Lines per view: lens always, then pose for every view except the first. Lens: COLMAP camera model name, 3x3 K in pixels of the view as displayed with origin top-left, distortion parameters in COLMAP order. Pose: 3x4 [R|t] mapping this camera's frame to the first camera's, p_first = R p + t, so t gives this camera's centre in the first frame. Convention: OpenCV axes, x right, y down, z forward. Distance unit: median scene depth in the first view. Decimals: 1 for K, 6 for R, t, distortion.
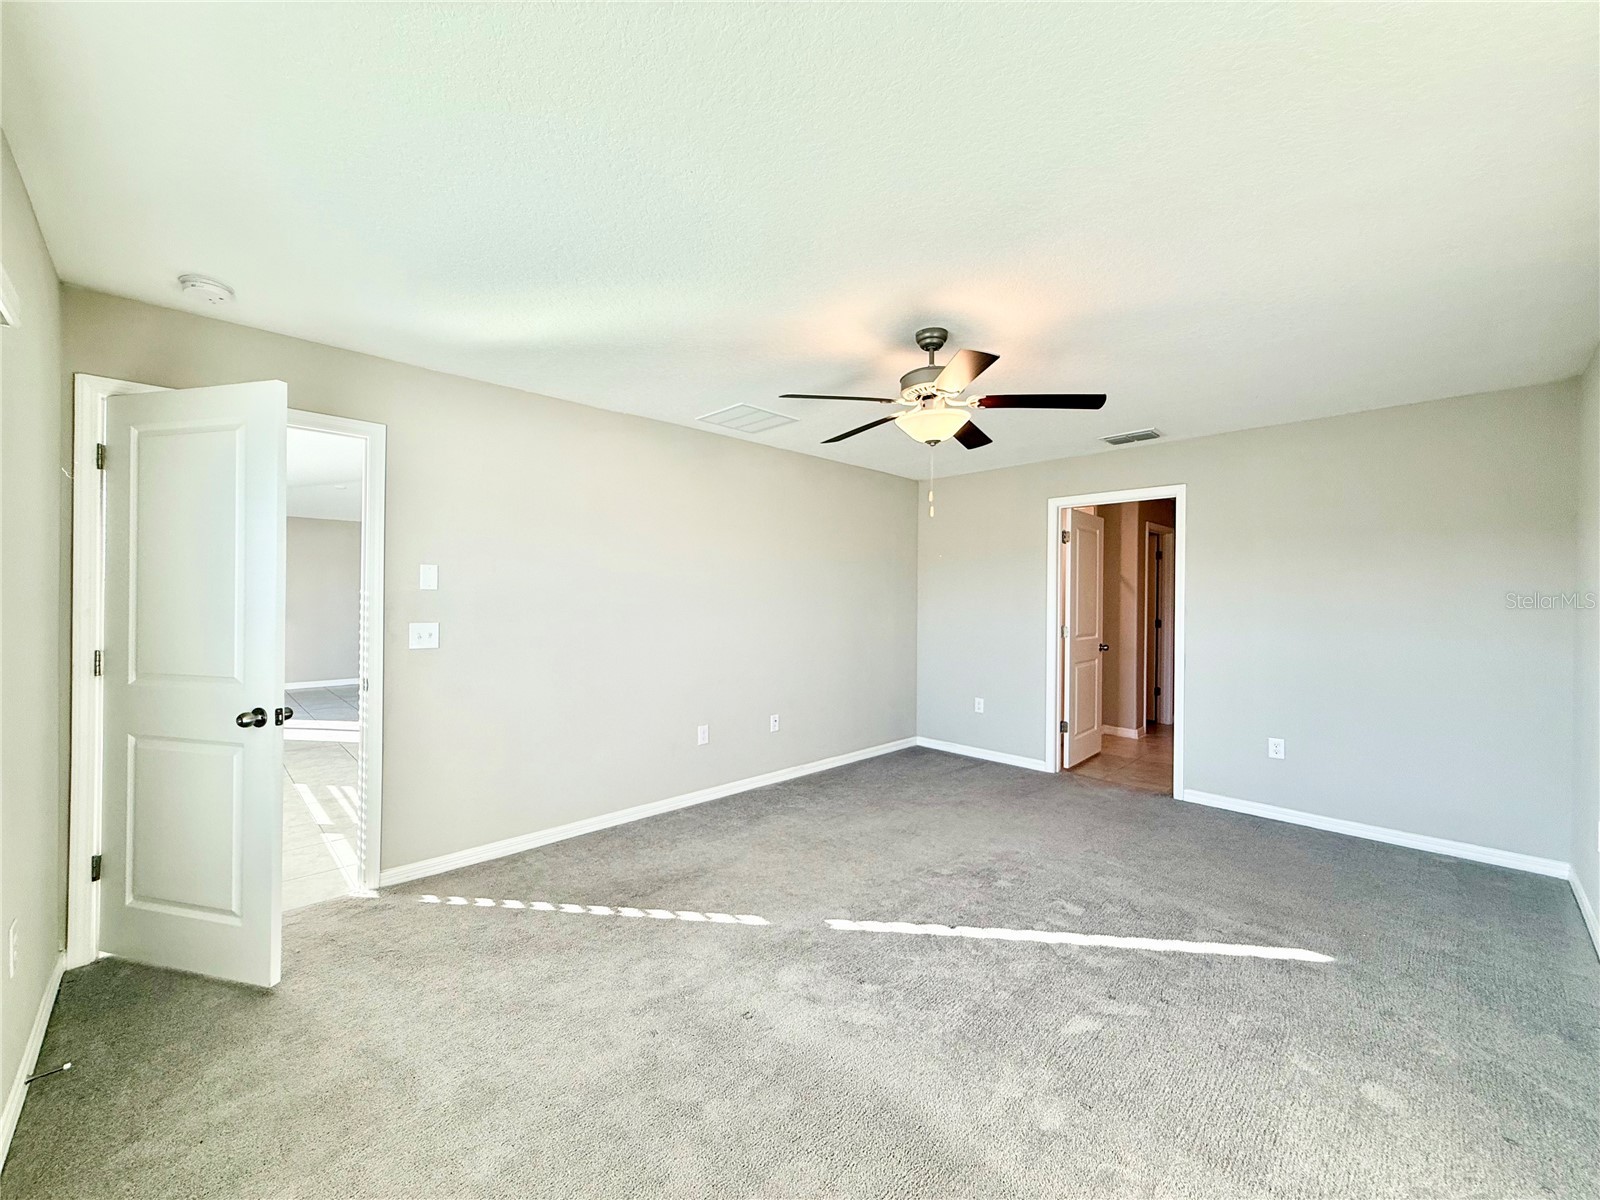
lens RADIAL K [[634.2, 0, 797.4], [0, 634.2, 597.7], [0, 0, 1]] dist [-0.004420, 0.000025]
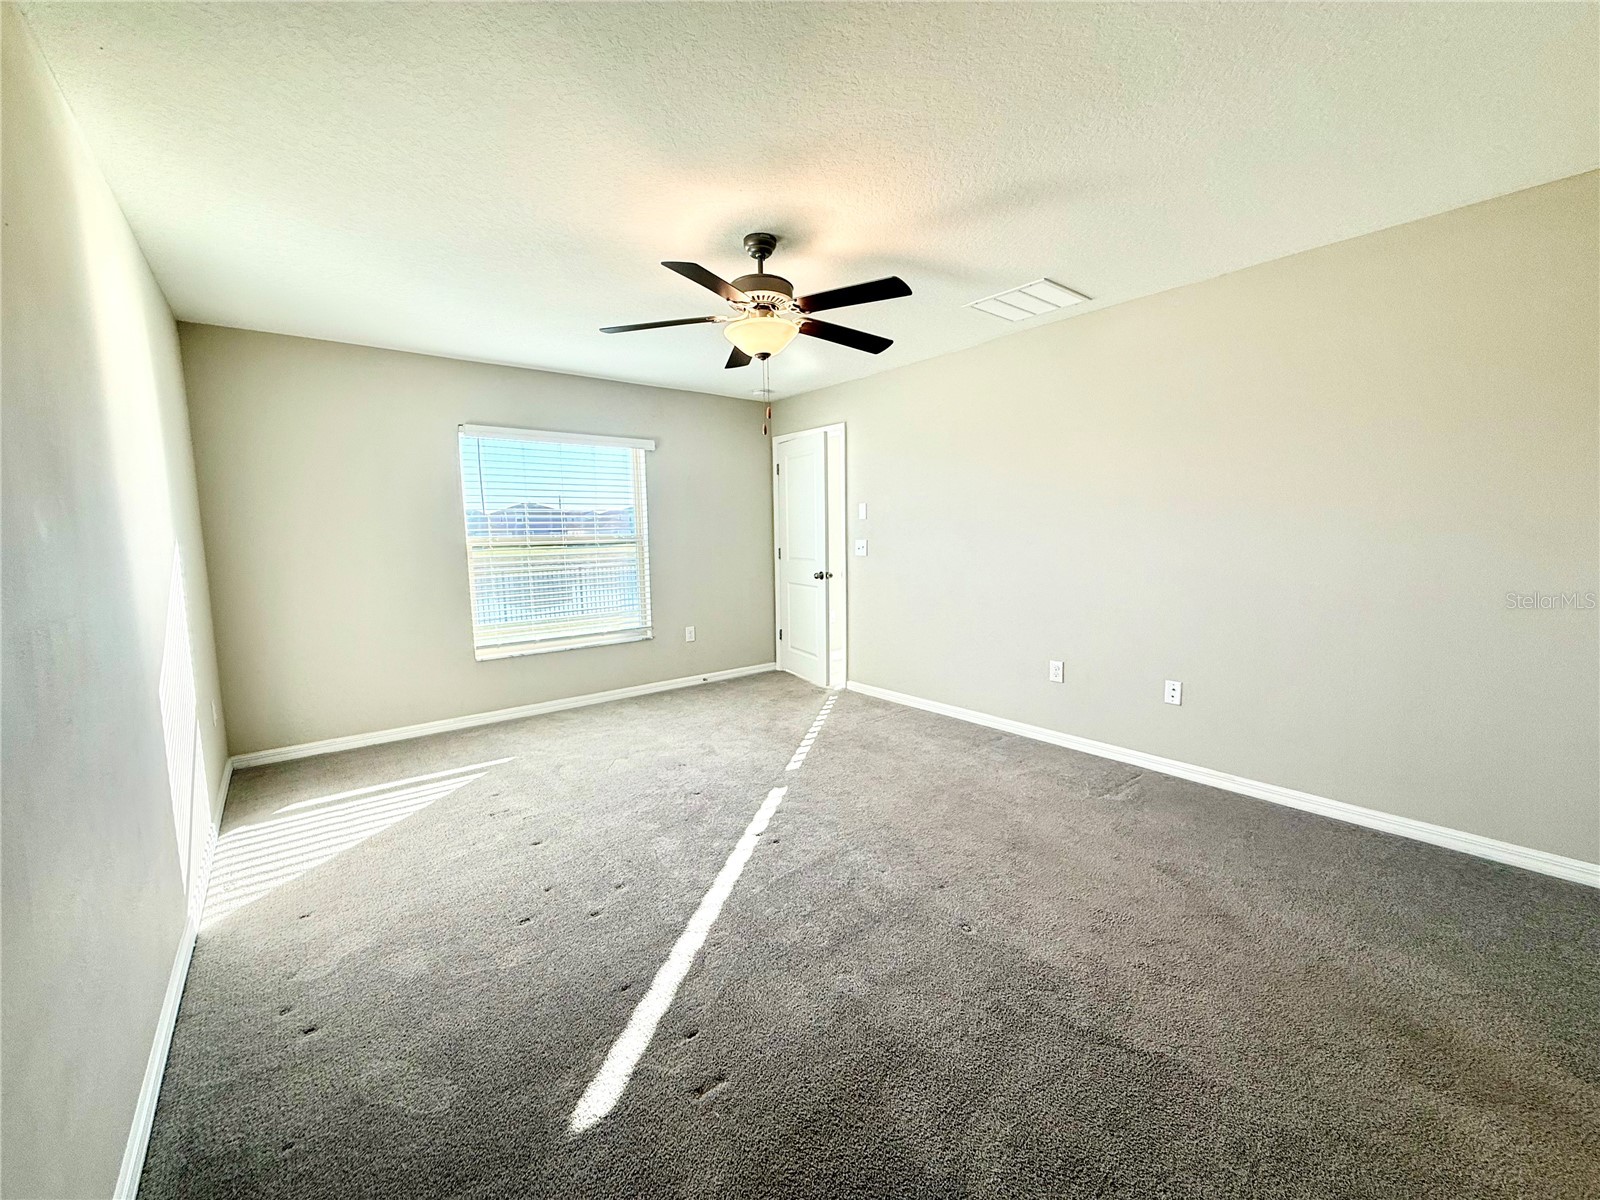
lens RADIAL K [[634.2, 0, 798.2], [0, 634.2, 596.4], [0, 0, 1]] dist [-0.004420, 0.000025]
pose [[-0.080618, 0.100815, -0.991634, 1.146581], [0.016599, 0.994870, 0.099794, 0.018474], [0.996607, -0.008415, -0.081878, 1.053833]]
